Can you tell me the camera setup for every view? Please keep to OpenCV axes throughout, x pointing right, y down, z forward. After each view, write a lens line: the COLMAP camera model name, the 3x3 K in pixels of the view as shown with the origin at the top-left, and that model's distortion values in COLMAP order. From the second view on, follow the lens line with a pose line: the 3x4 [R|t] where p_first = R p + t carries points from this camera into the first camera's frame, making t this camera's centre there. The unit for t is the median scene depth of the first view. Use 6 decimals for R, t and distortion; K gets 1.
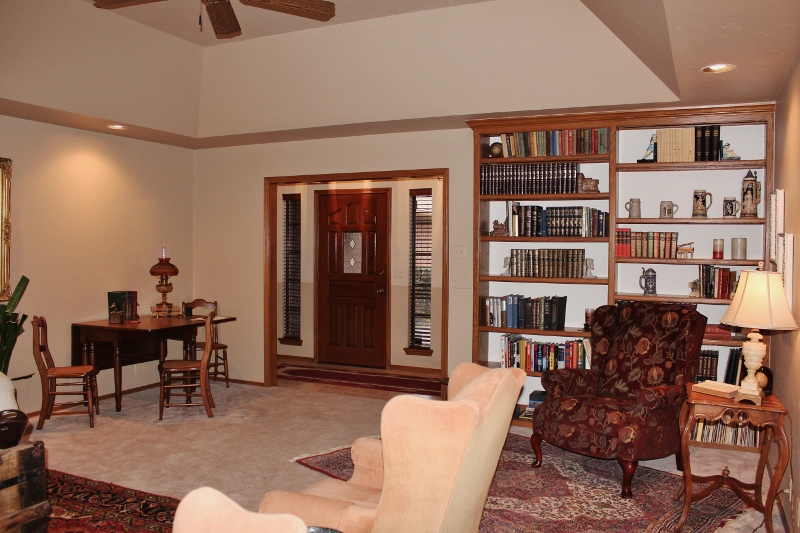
lens RADIAL K [[670.6, 0, 400.0], [0, 670.6, 266.5], [0, 0, 1]] dist [-0.186544, 0.194443]
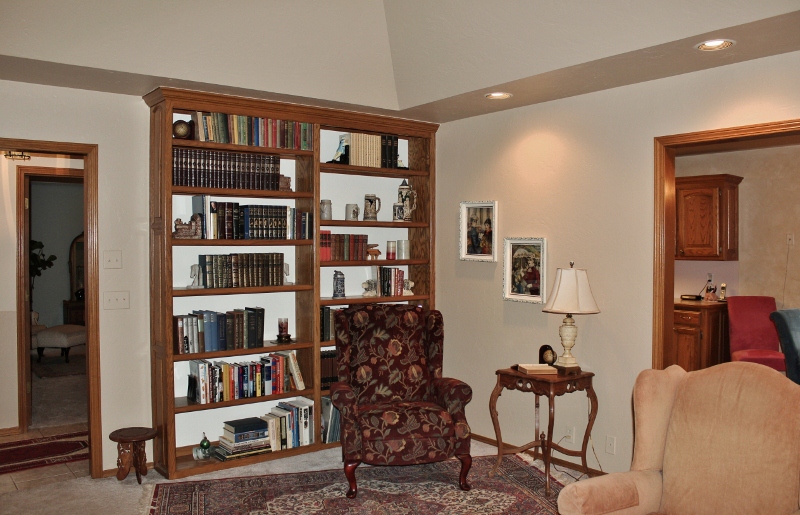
lens RADIAL K [[691.1, 0, 400.0], [0, 691.1, 257.5], [0, 0, 1]] dist [-0.103781, 0.016850]
pose [[0.445496, -0.026548, 0.894890, -0.498803], [0.032107, 0.999391, 0.013665, -0.028076], [-0.894708, 0.022644, 0.446077, 0.437156]]
